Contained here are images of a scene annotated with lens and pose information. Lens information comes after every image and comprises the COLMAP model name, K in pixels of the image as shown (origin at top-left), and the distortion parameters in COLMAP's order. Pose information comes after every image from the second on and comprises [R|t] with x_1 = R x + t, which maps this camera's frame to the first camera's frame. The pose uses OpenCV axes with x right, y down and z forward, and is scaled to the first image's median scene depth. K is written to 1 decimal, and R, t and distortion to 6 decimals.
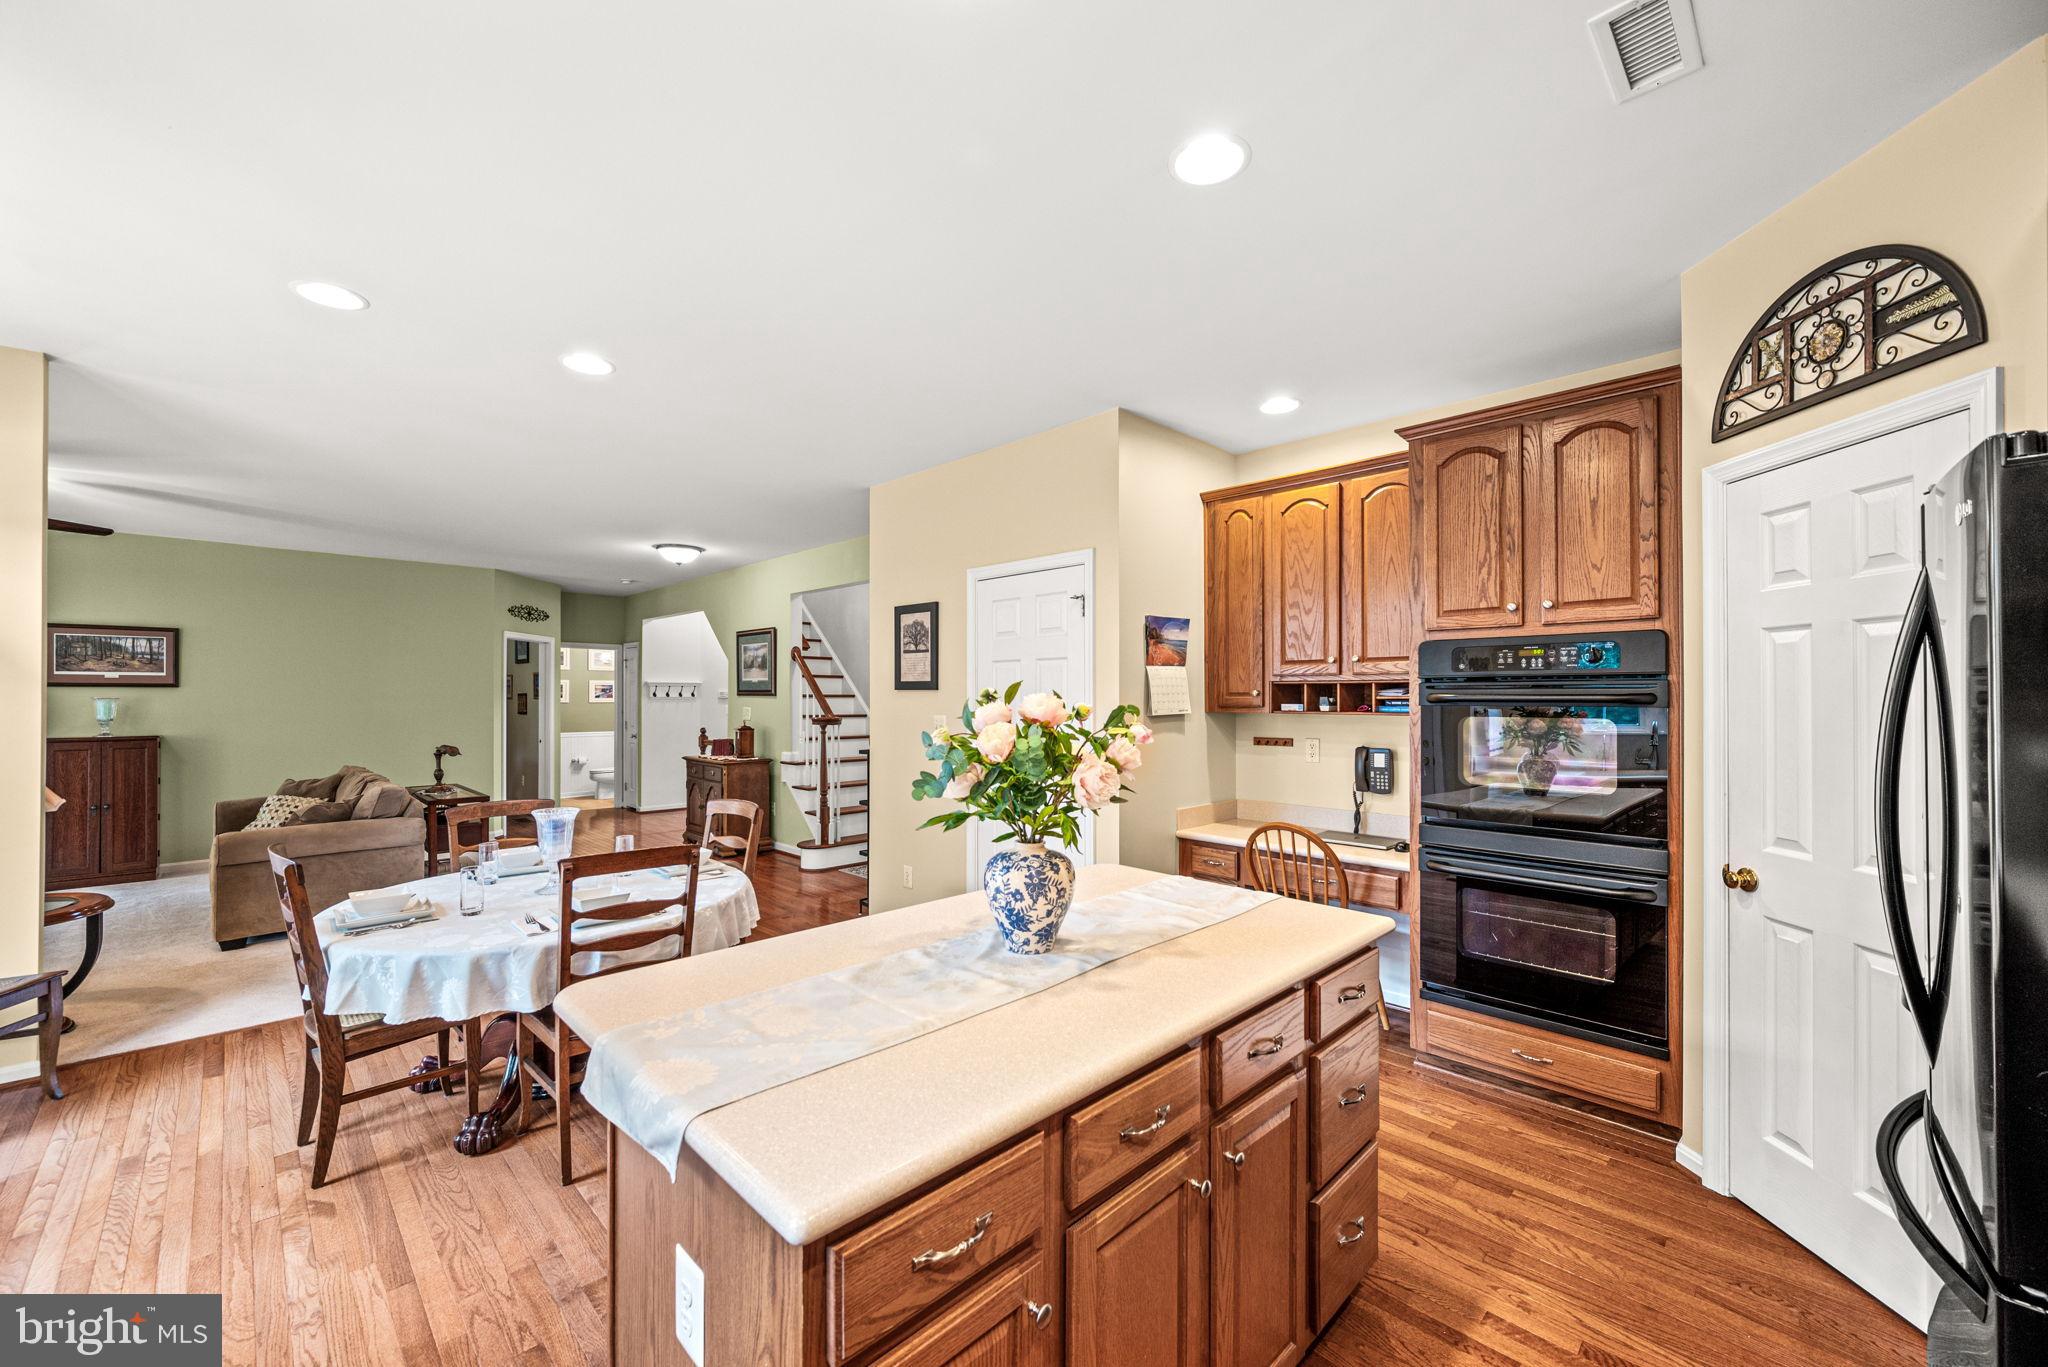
lens RADIAL K [[792.4, 0, 1002.9], [0, 792.4, 695.2], [0, 0, 1]] dist [-0.007602, -0.000371]
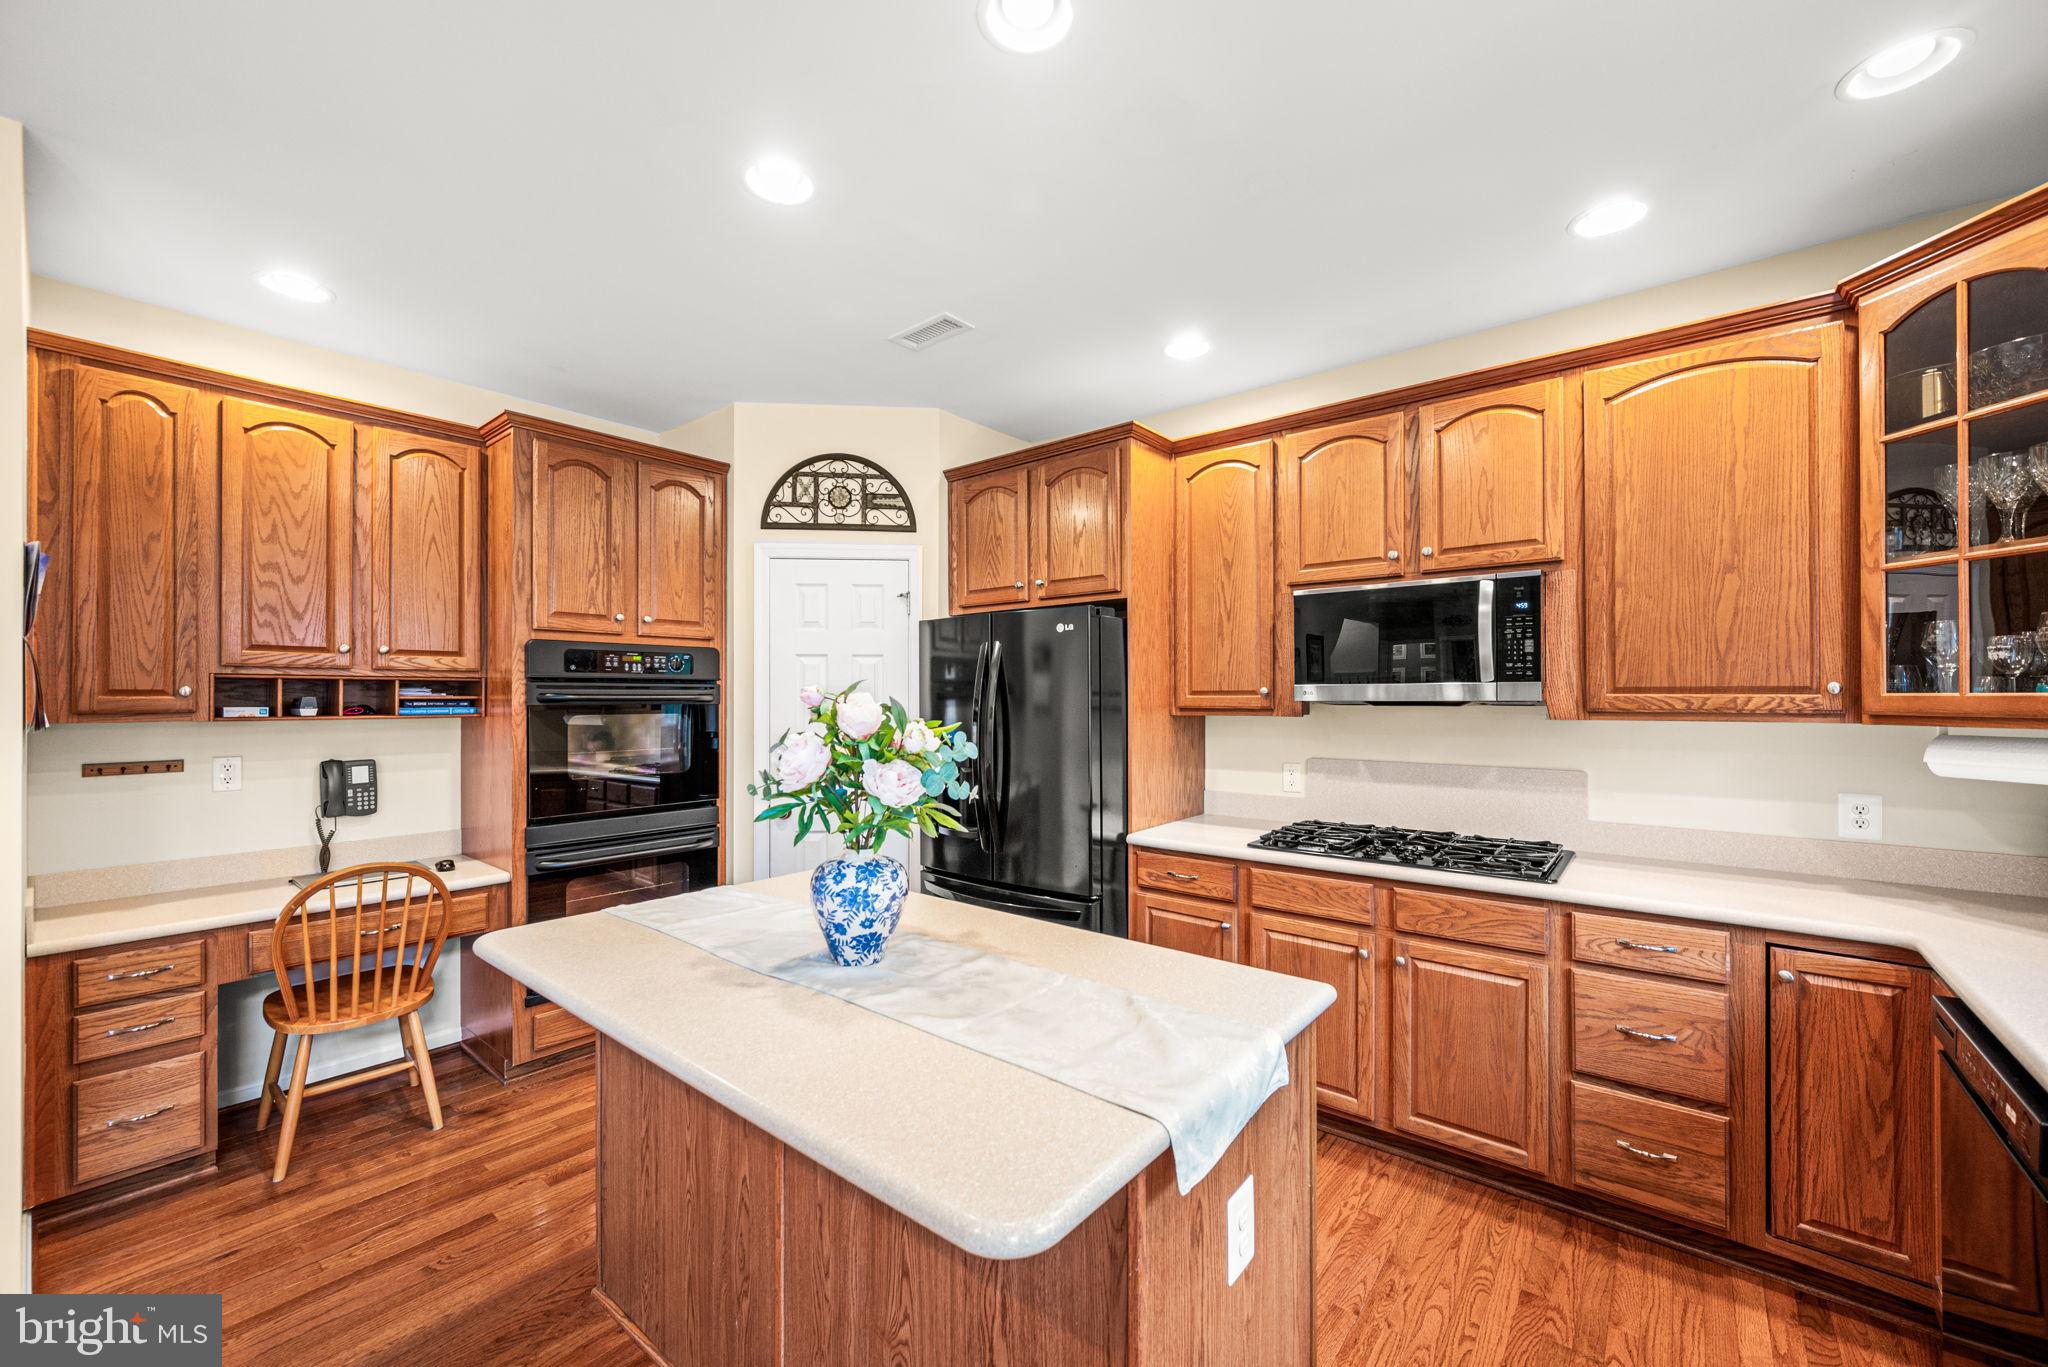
lens RADIAL K [[792.4, 0, 1061.4], [0, 792.4, 692.7], [0, 0, 1]] dist [-0.007602, -0.000371]
pose [[-0.138829, 0.003561, 0.990310, -0.565417], [-0.002482, 0.999989, -0.003944, -0.000556], [-0.990313, -0.003005, -0.138819, 0.531353]]
